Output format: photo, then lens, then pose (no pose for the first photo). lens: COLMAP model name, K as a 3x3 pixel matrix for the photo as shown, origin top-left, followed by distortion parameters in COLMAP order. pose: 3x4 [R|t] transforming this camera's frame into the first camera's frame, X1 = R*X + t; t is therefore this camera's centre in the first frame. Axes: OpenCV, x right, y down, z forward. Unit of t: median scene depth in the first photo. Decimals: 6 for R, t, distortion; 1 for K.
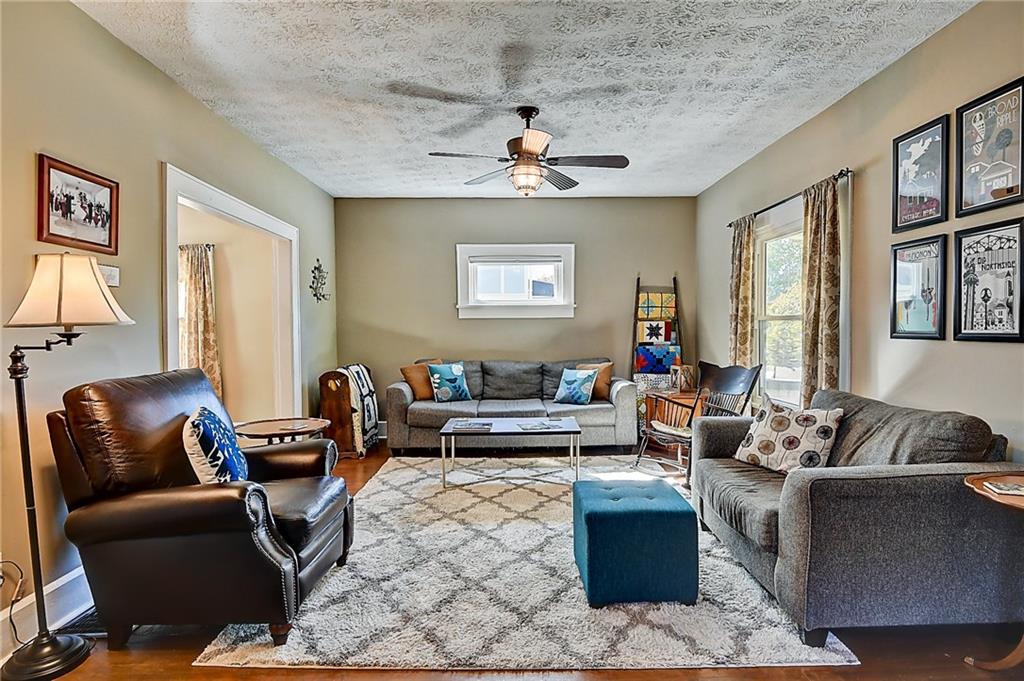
lens RADIAL K [[521.9, 0, 513.5], [0, 521.9, 341.4], [0, 0, 1]] dist [0.012389, -0.016667]
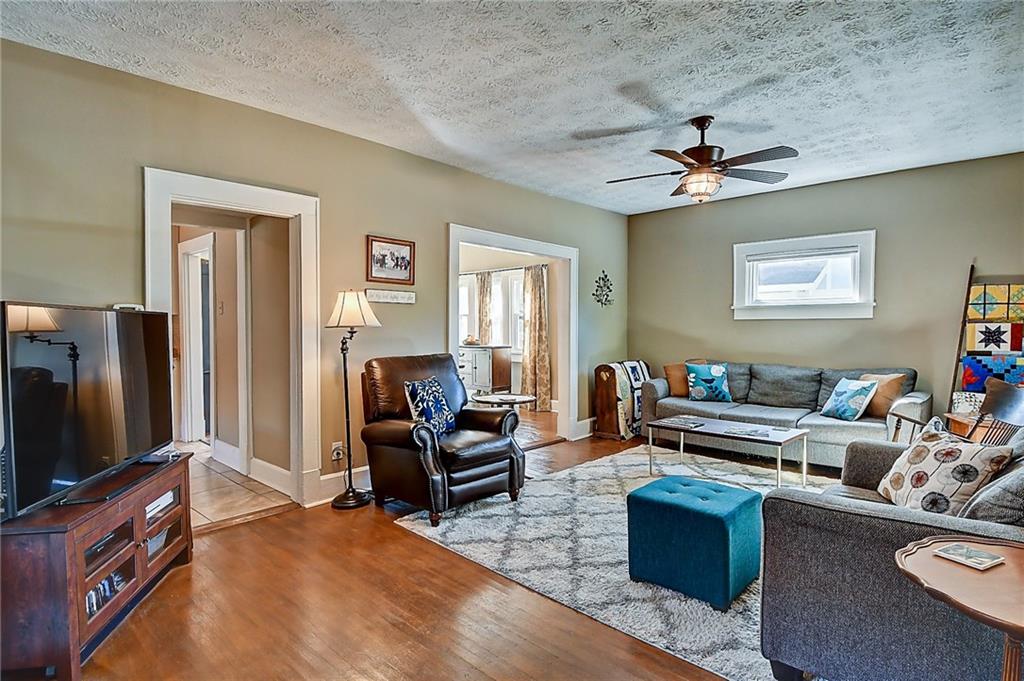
lens RADIAL K [[521.9, 0, 522.2], [0, 521.9, 340.2], [0, 0, 1]] dist [0.012389, -0.016667]
pose [[0.725310, 0.024163, -0.687999, 0.638233], [-0.024921, 0.999650, 0.008835, -0.008846], [0.687972, 0.010737, 0.725658, 0.012896]]
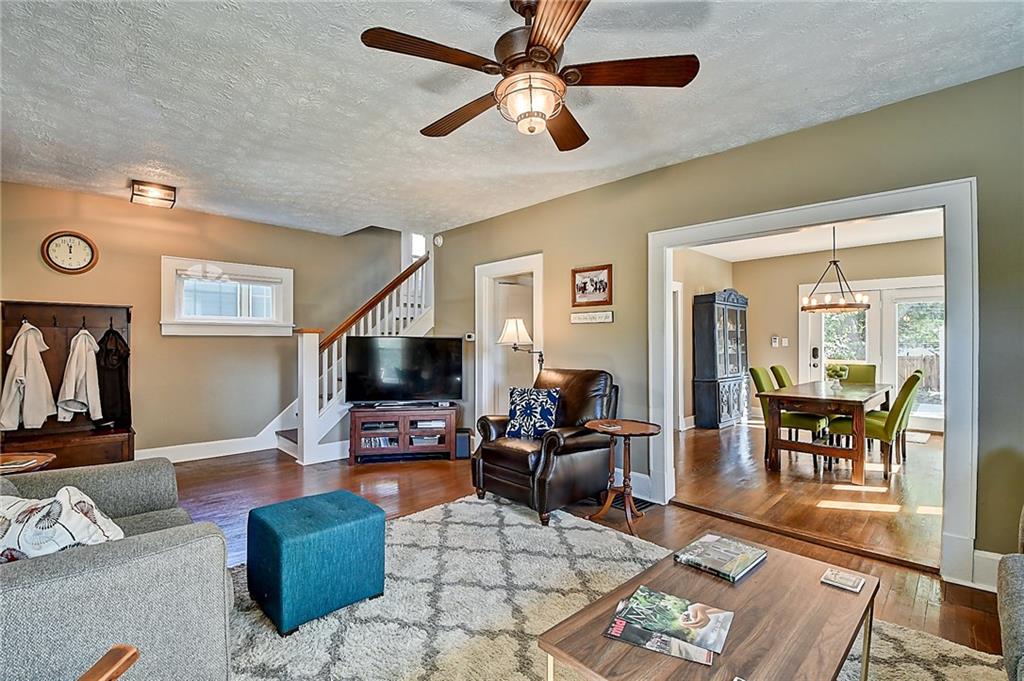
lens RADIAL K [[447.9, 0, 519.3], [0, 447.9, 343.2], [0, 0, 1]] dist [-0.004335, -0.011259]
pose [[-0.711618, 0.004690, -0.702551, 0.523007], [-0.016306, 0.999598, 0.023190, -0.060002], [0.702377, 0.027958, -0.711256, 1.790927]]
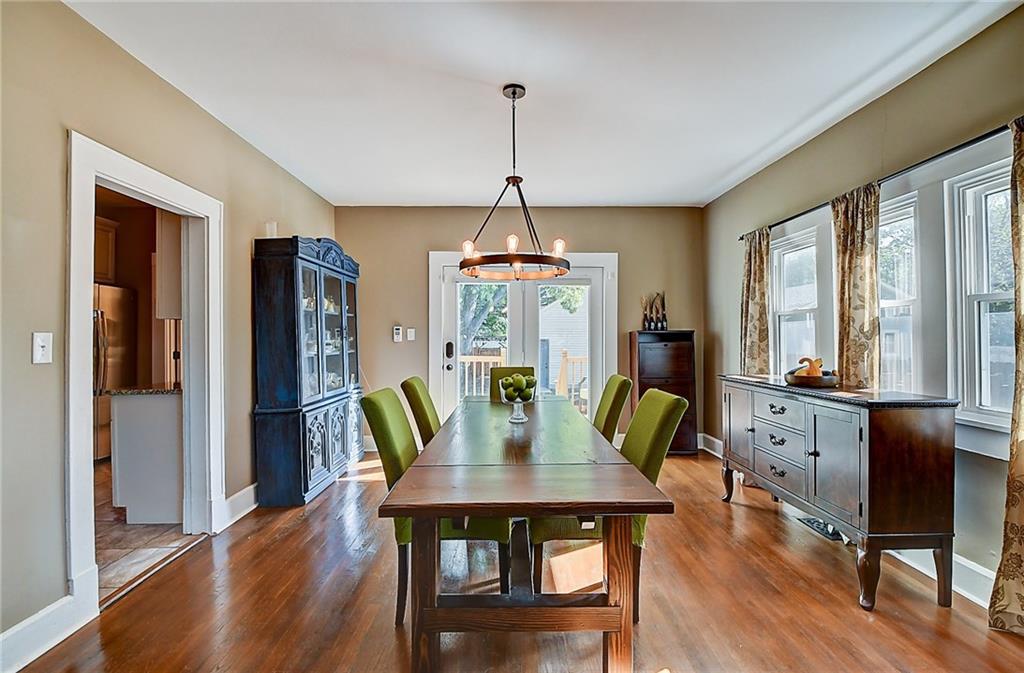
lens RADIAL K [[447.9, 0, 517.3], [0, 447.9, 334.7], [0, 0, 1]] dist [-0.004335, -0.011259]
pose [[0.020087, 0.001972, -0.999796, -0.734711], [-0.026228, 0.999655, 0.001444, -0.042088], [0.999454, 0.026194, 0.020132, 1.380465]]
